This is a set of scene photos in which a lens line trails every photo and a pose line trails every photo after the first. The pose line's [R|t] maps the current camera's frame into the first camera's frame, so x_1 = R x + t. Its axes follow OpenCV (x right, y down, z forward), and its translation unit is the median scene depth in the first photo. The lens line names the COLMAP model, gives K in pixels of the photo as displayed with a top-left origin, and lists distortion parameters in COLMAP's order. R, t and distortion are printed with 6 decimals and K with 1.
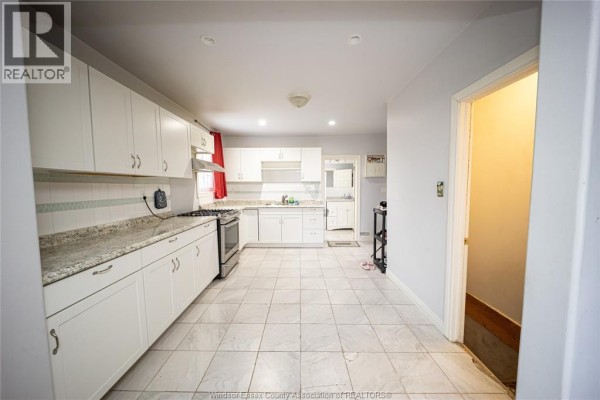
lens RADIAL K [[206.7, 0, 298.9], [0, 206.7, 199.6], [0, 0, 1]] dist [0.001755, -0.004338]
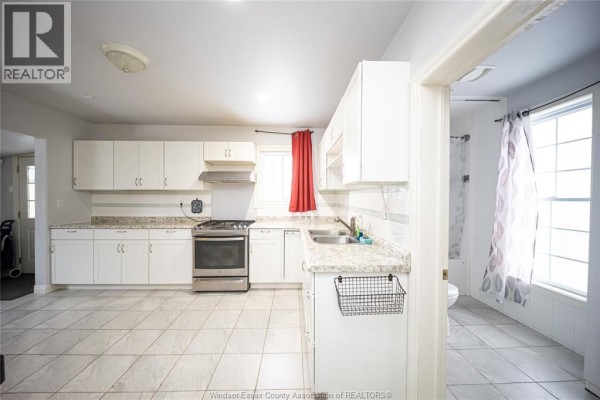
lens RADIAL K [[206.7, 0, 298.9], [0, 206.7, 199.6], [0, 0, 1]] dist [0.001755, -0.004338]
pose [[0.034956, 0.018701, -0.999214, 0.666564], [-0.067293, 0.997600, 0.016317, -0.107303], [0.997121, 0.066670, 0.036131, 1.564627]]
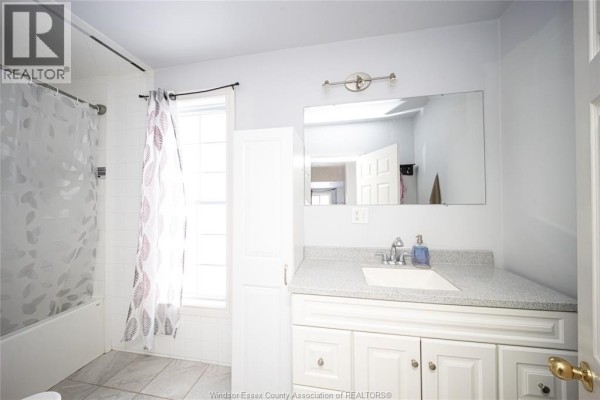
lens RADIAL K [[206.7, 0, 298.9], [0, 206.7, 199.6], [0, 0, 1]] dist [0.001755, -0.004338]
pose [[0.985538, -0.000593, -0.169452, 0.393444], [-0.010863, 0.997716, -0.066668, -0.126676], [0.169105, 0.067545, 0.983281, 1.901292]]
